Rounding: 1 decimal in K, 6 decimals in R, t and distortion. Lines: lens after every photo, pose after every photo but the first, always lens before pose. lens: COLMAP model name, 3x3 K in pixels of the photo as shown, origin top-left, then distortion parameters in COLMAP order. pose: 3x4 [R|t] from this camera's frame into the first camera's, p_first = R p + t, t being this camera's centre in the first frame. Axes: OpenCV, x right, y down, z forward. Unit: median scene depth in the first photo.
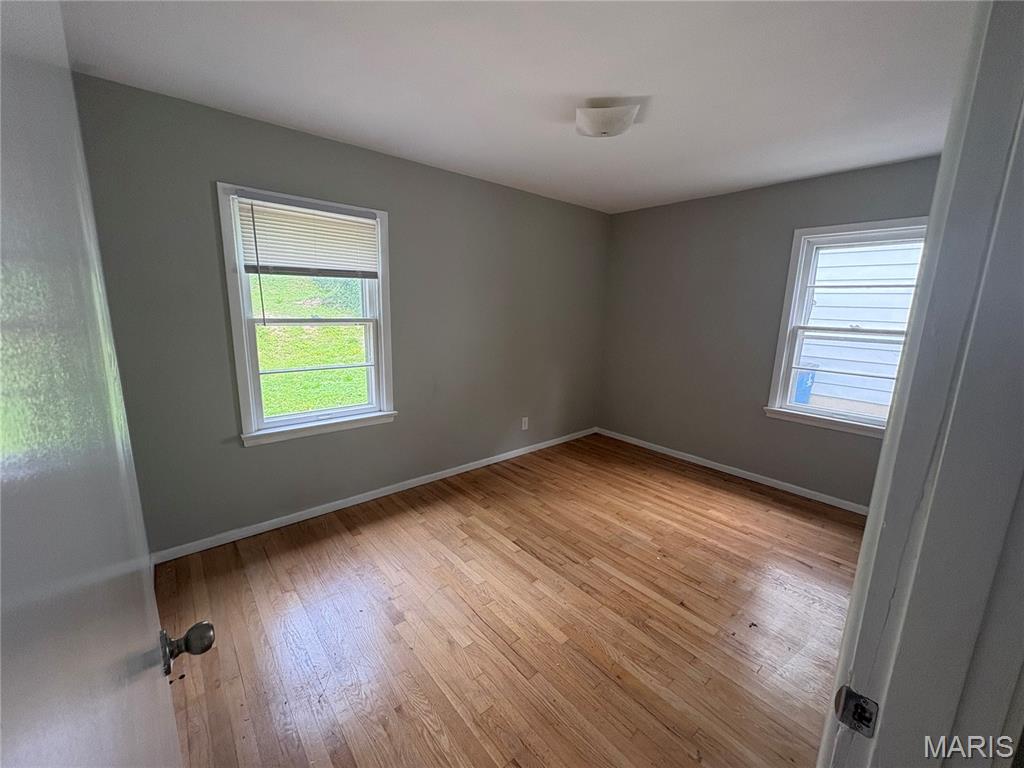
lens RADIAL K [[406.8, 0, 506.1], [0, 406.8, 384.2], [0, 0, 1]] dist [0.014188, 0.000634]
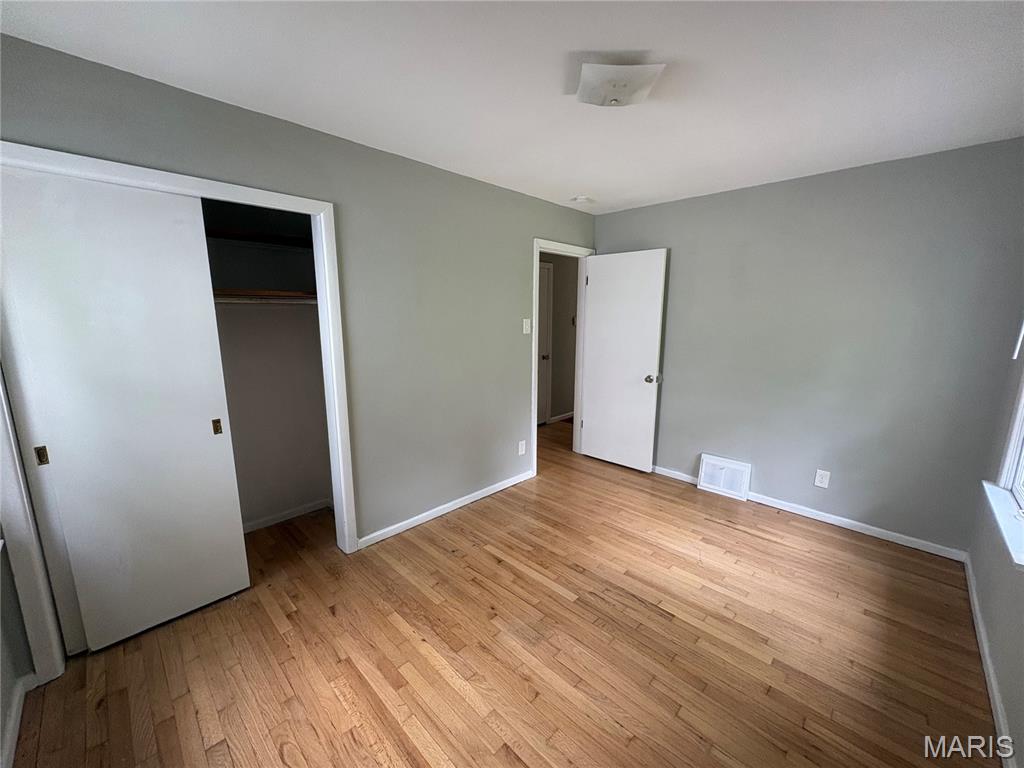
lens RADIAL K [[406.8, 0, 511.3], [0, 406.8, 385.6], [0, 0, 1]] dist [0.014188, 0.000634]
pose [[-0.995021, -0.016554, -0.098277, 0.453725], [-0.051339, 0.930345, 0.363073, -0.331976], [0.085421, 0.366311, -0.926563, 1.670241]]
